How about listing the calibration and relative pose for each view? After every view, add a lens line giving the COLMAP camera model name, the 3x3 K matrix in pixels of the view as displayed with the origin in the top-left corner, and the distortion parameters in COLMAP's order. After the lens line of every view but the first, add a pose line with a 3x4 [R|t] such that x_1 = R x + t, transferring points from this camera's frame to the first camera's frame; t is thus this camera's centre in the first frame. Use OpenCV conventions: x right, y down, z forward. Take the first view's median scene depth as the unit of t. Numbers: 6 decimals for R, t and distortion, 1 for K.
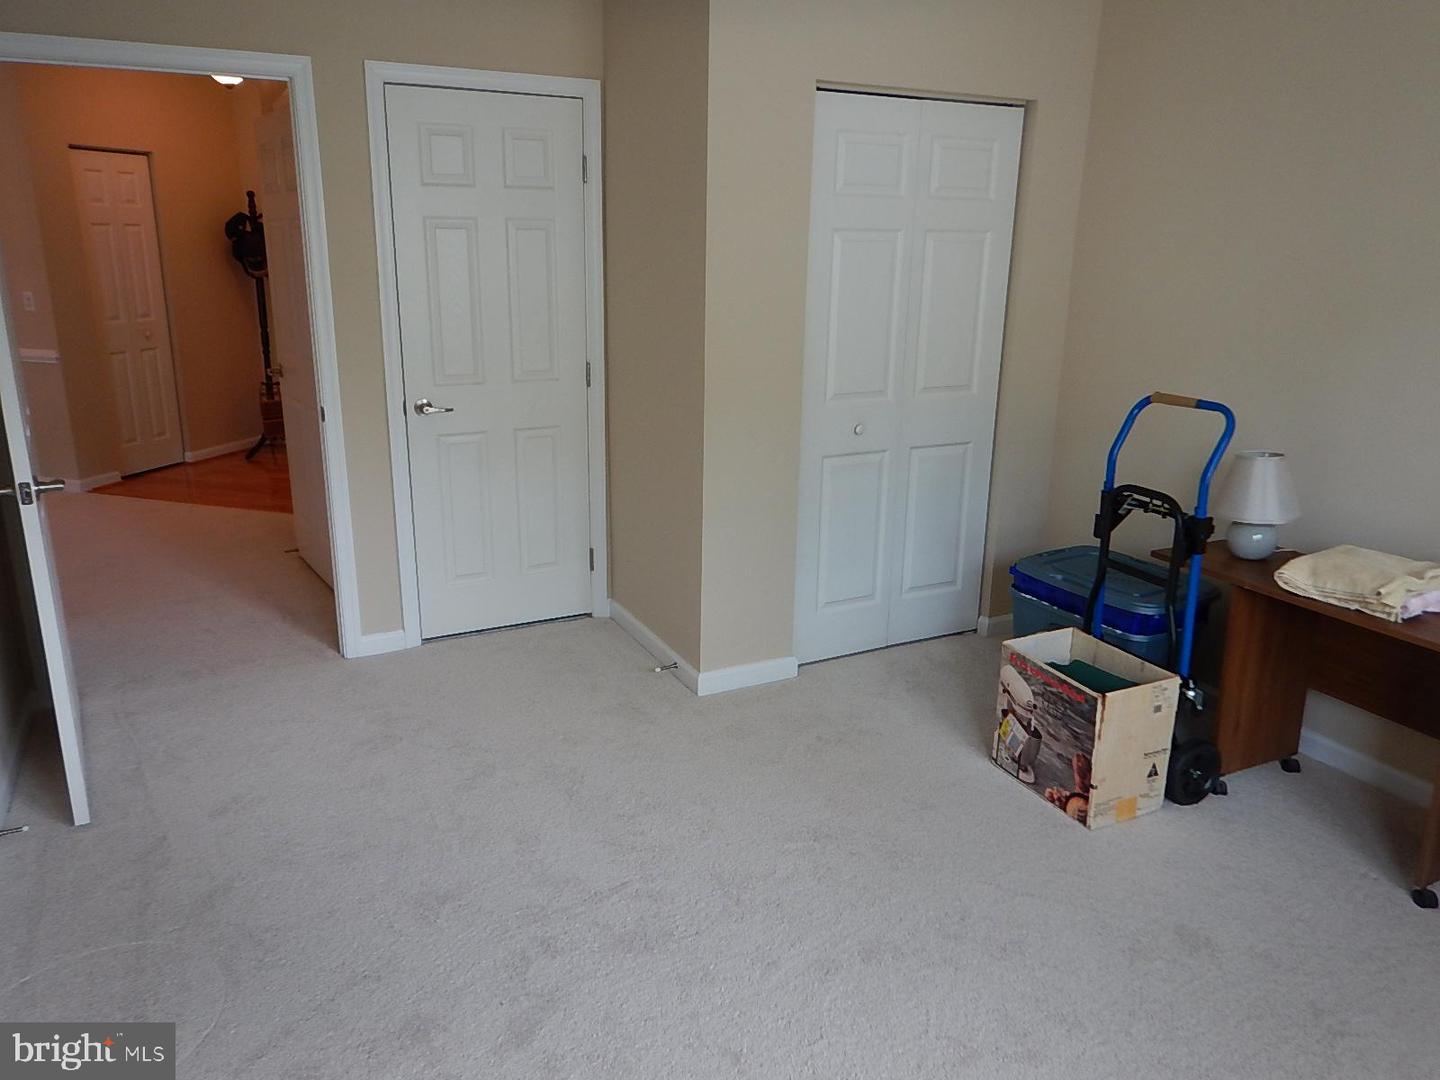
lens RADIAL K [[1032.6, 0, 716.7], [0, 1032.6, 539.0], [0, 0, 1]] dist [0.012972, -0.000103]
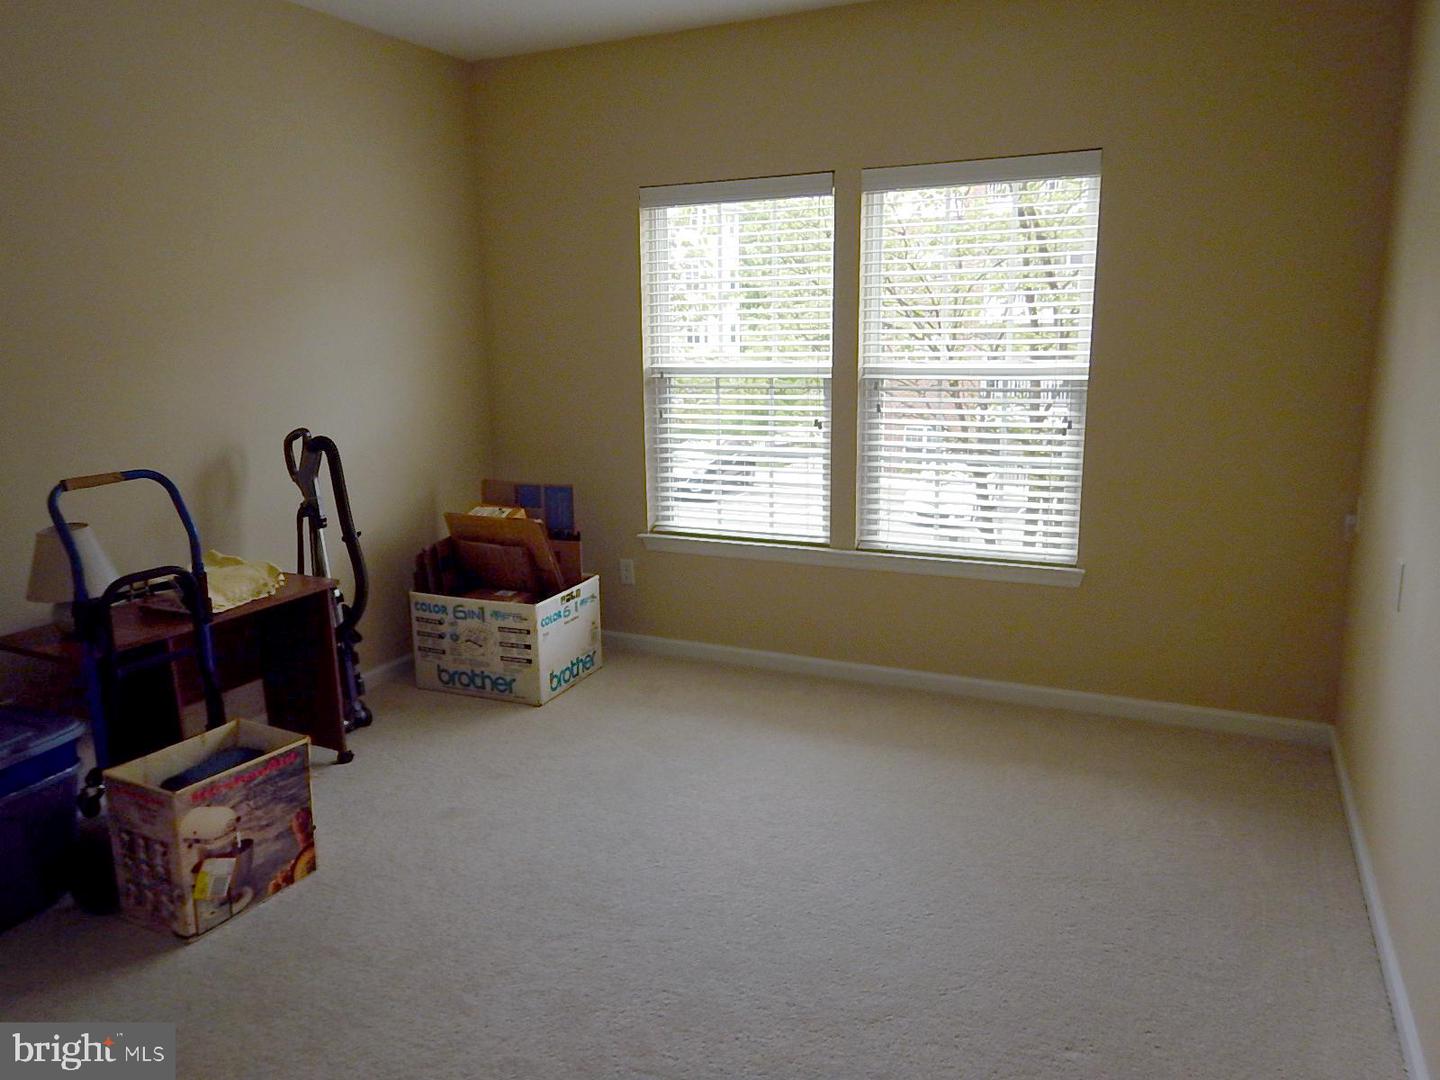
lens RADIAL K [[1032.6, 0, 722.3], [0, 1032.6, 530.5], [0, 0, 1]] dist [0.012972, -0.000103]
pose [[-0.607663, -0.164705, 0.776928, -0.608816], [0.223526, 0.903245, 0.366311, -0.301568], [-0.762090, 0.396258, -0.512053, 1.051186]]
